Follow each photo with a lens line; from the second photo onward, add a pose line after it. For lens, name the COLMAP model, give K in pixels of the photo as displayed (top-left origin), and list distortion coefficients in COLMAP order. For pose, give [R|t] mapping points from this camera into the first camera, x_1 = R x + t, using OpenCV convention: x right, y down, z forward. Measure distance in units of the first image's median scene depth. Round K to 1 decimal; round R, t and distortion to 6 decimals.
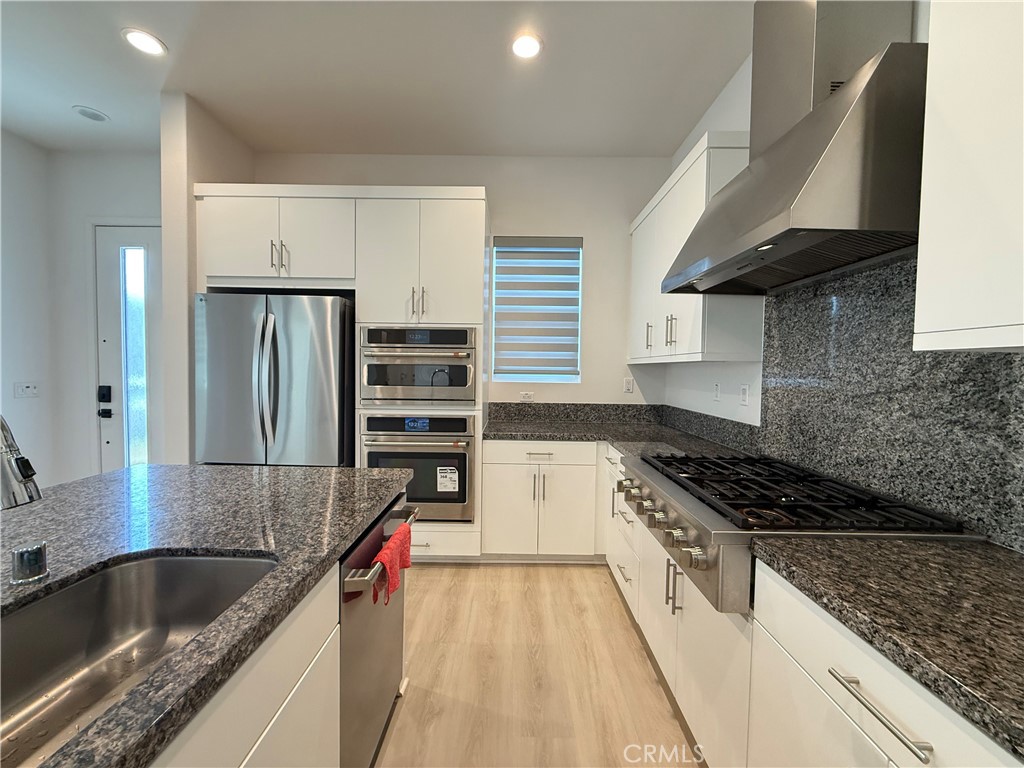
lens RADIAL K [[407.1, 0, 509.6], [0, 407.1, 384.1], [0, 0, 1]] dist [-0.000832, -0.000306]
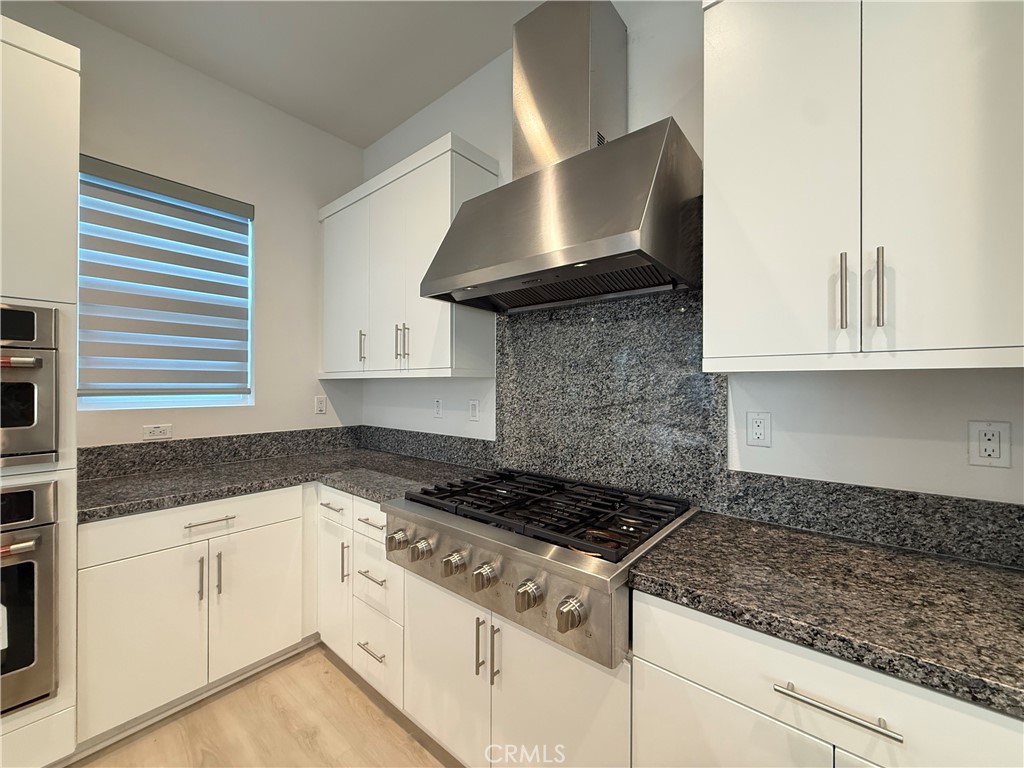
lens RADIAL K [[407.1, 0, 509.6], [0, 407.1, 384.1], [0, 0, 1]] dist [-0.000832, -0.000306]
pose [[0.638018, -0.009957, 0.769957, -0.152109], [0.034297, 0.999292, -0.015497, -0.021924], [-0.769258, 0.036294, 0.637907, 0.315164]]
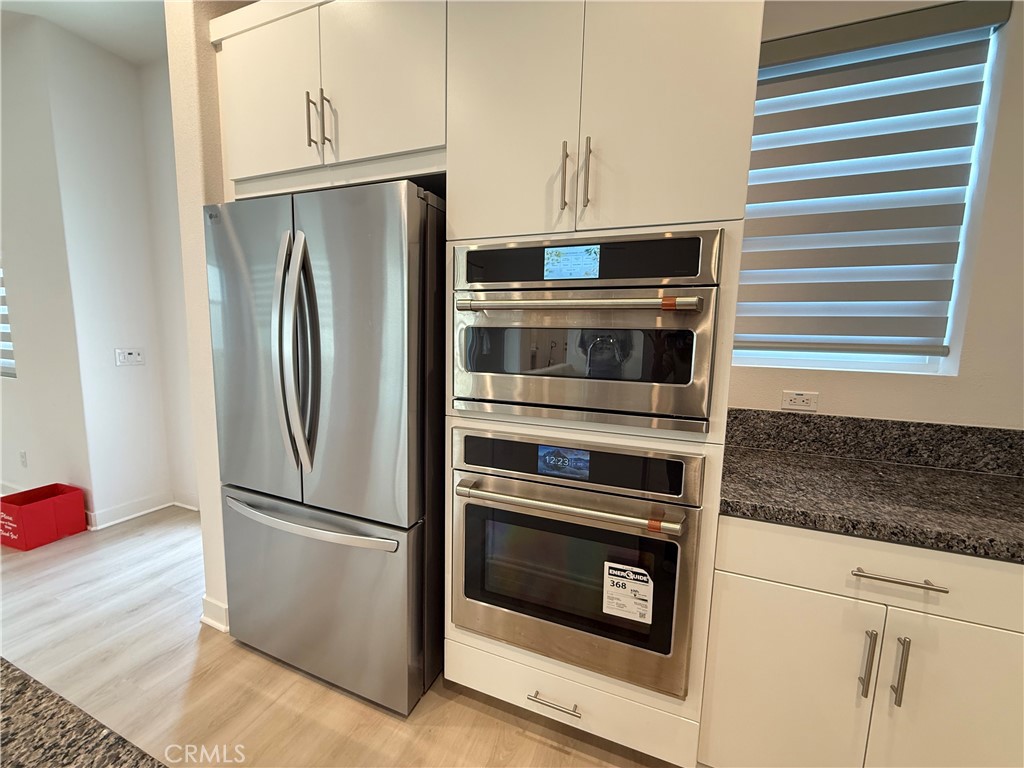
lens RADIAL K [[407.1, 0, 509.6], [0, 407.1, 384.1], [0, 0, 1]] dist [-0.000832, -0.000306]
pose [[0.932104, 0.051017, -0.358579, -0.165942], [-0.022386, 0.996252, 0.083551, -0.030638], [0.361497, -0.069851, 0.929753, 0.748408]]
